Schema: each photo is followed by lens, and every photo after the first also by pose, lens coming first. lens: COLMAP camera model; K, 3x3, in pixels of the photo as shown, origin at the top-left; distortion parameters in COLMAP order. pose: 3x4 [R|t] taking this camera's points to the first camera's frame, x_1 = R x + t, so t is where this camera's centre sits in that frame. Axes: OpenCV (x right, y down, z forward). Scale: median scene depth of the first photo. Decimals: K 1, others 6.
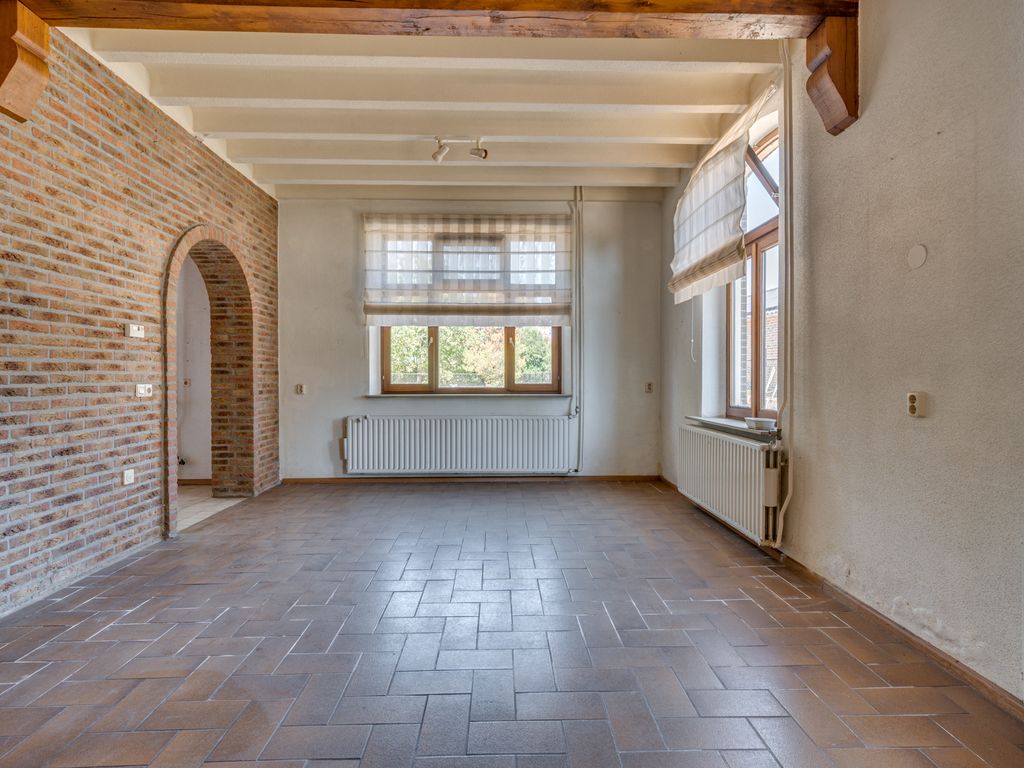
lens RADIAL K [[538.7, 0, 512.0], [0, 538.7, 384.0], [0, 0, 1]] dist [-0.001456, -0.000384]
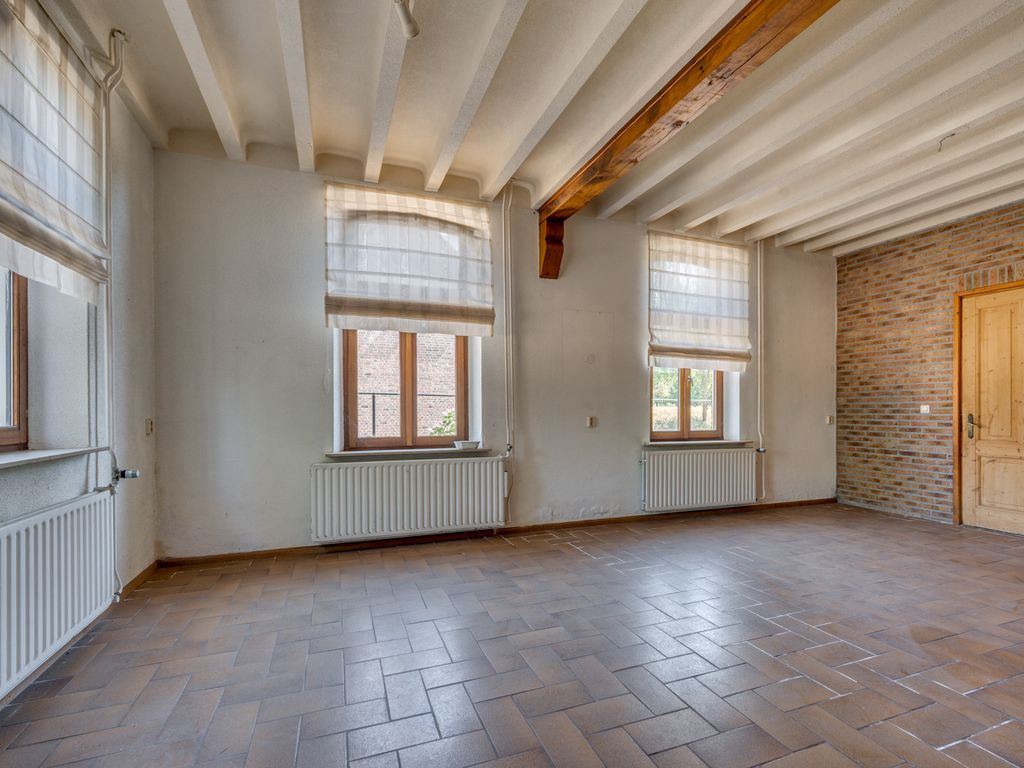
lens RADIAL K [[468.6, 0, 512.2], [0, 468.6, 410.1], [0, 0, 1]] dist [0.001509, 0.000509]
pose [[-0.328901, -0.000125, 0.944364, -1.173981], [0.017360, 0.999830, 0.006178, -0.034757], [-0.944205, 0.018426, -0.328843, 2.186909]]
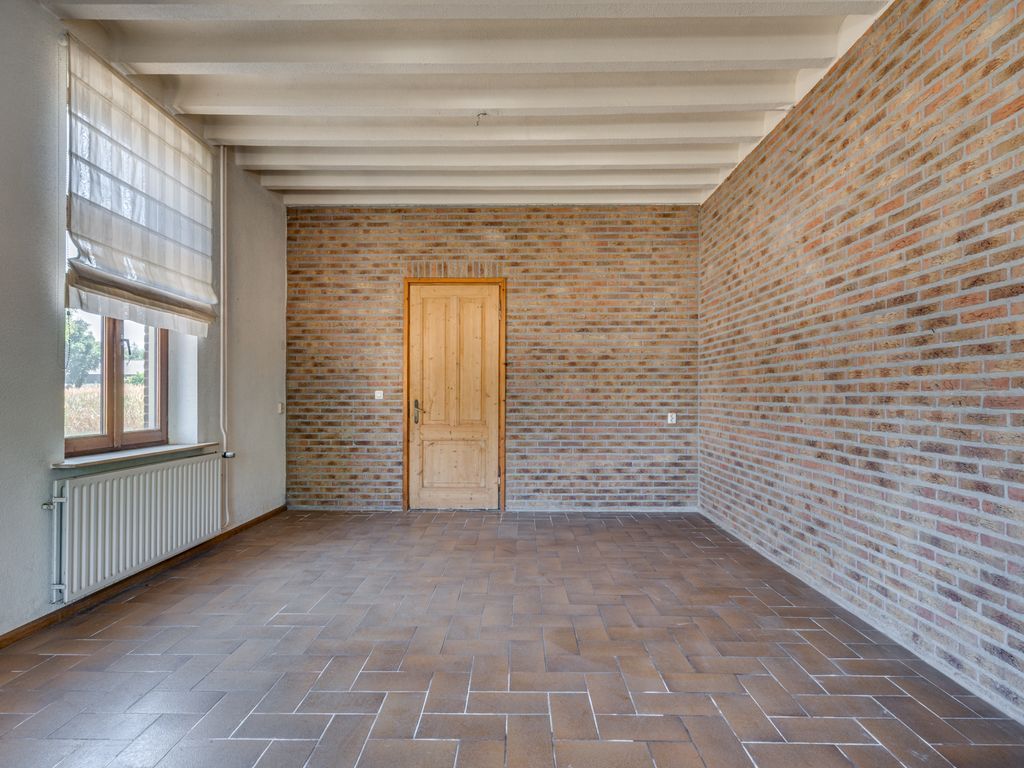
lens RADIAL K [[568.3, 0, 510.3], [0, 568.3, 397.1], [0, 0, 1]] dist [-0.000034, -0.000659]
pose [[-0.999217, -0.000197, 0.039556, -0.343333], [0.000677, 0.999756, 0.022082, -0.037817], [-0.039551, 0.022092, -0.998973, 2.132073]]
